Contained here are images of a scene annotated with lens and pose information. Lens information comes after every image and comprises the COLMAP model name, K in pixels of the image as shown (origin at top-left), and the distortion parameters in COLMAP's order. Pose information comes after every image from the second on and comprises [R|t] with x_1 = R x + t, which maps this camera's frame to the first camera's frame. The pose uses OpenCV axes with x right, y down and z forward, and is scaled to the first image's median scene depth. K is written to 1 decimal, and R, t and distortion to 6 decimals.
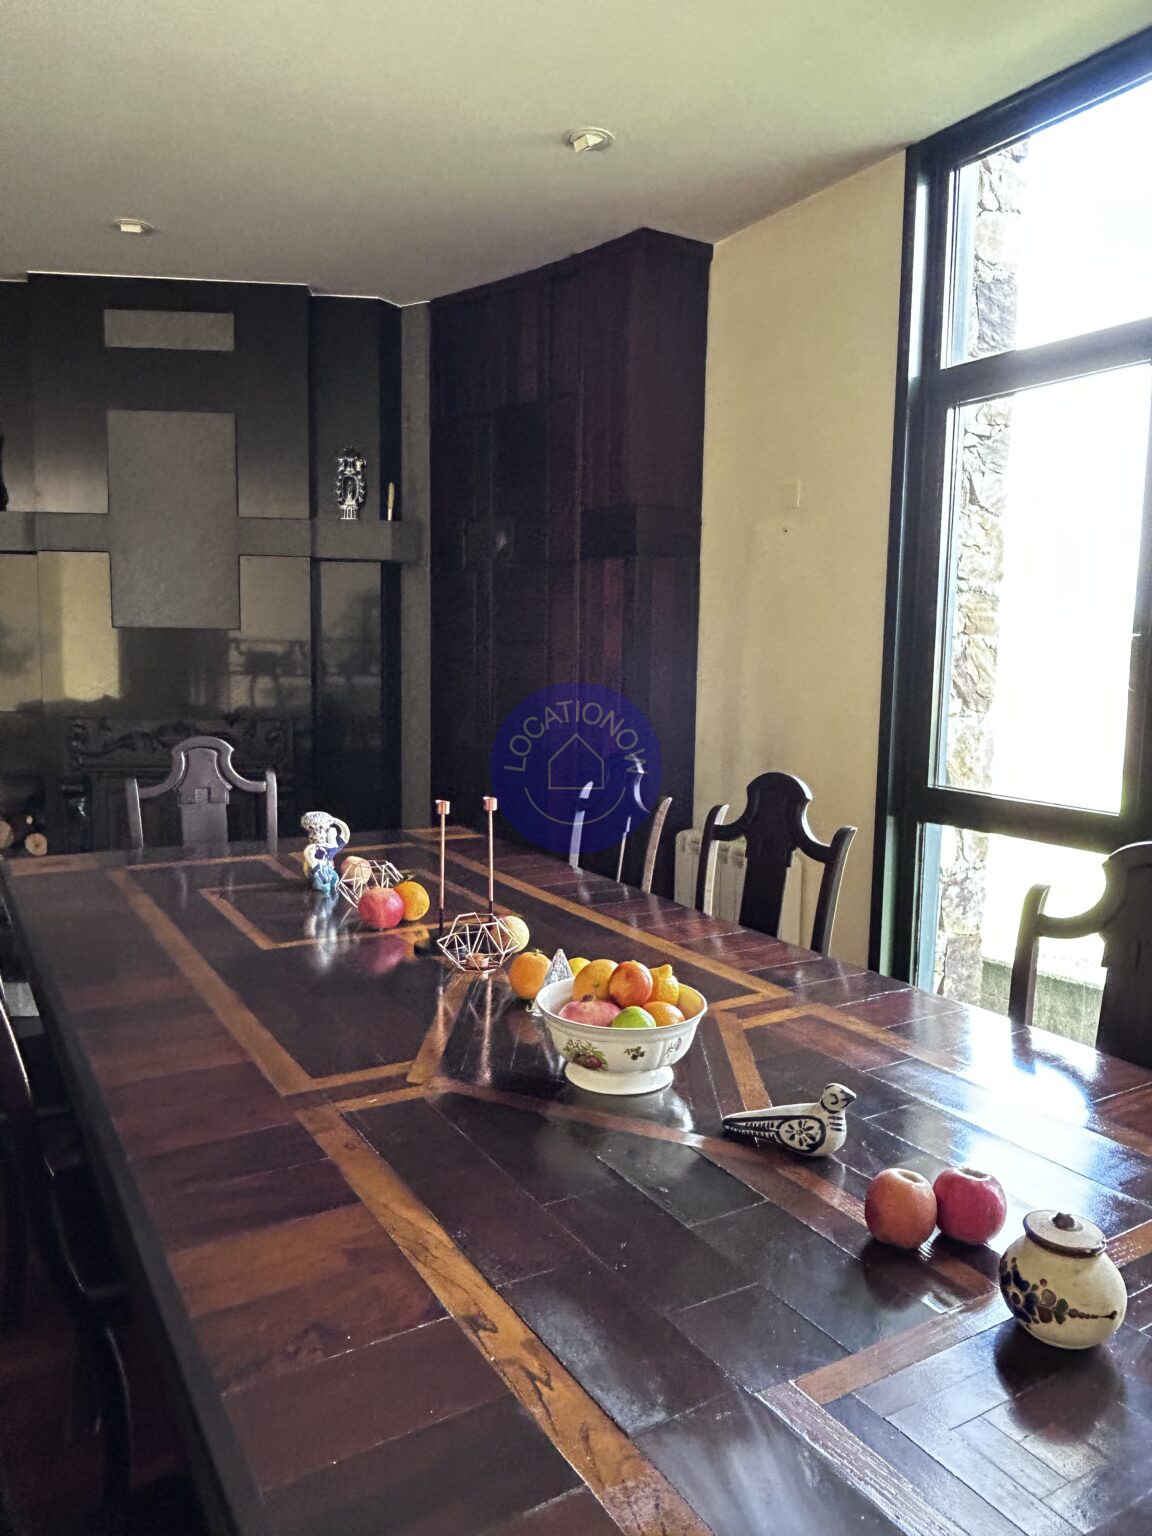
lens RADIAL K [[1076.1, 0, 576.6], [0, 1076.1, 761.1], [0, 0, 1]] dist [0.000145, -0.000757]
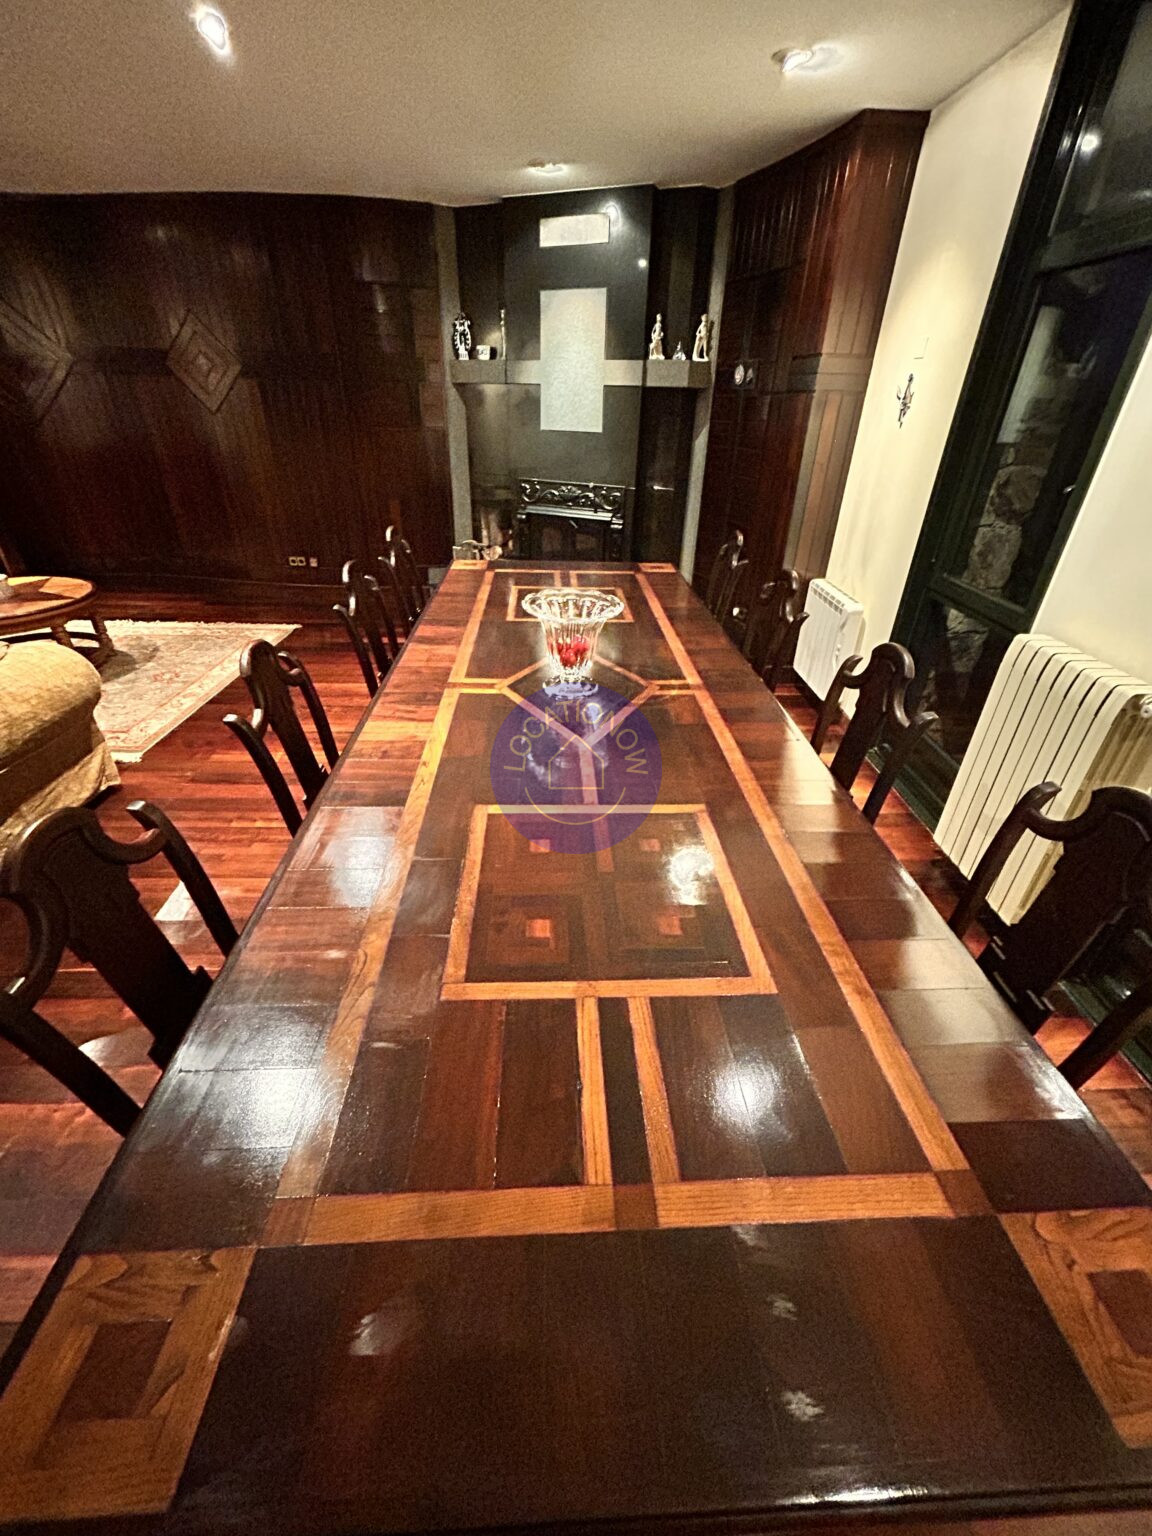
lens RADIAL K [[618.2, 0, 583.2], [0, 618.2, 756.9], [0, 0, 1]] dist [-0.002601, 0.000703]
pose [[0.880337, 0.243402, -0.407139, 0.548898], [-0.061882, 0.909907, 0.410170, -0.130507], [0.470295, -0.335893, 0.816087, -0.108016]]
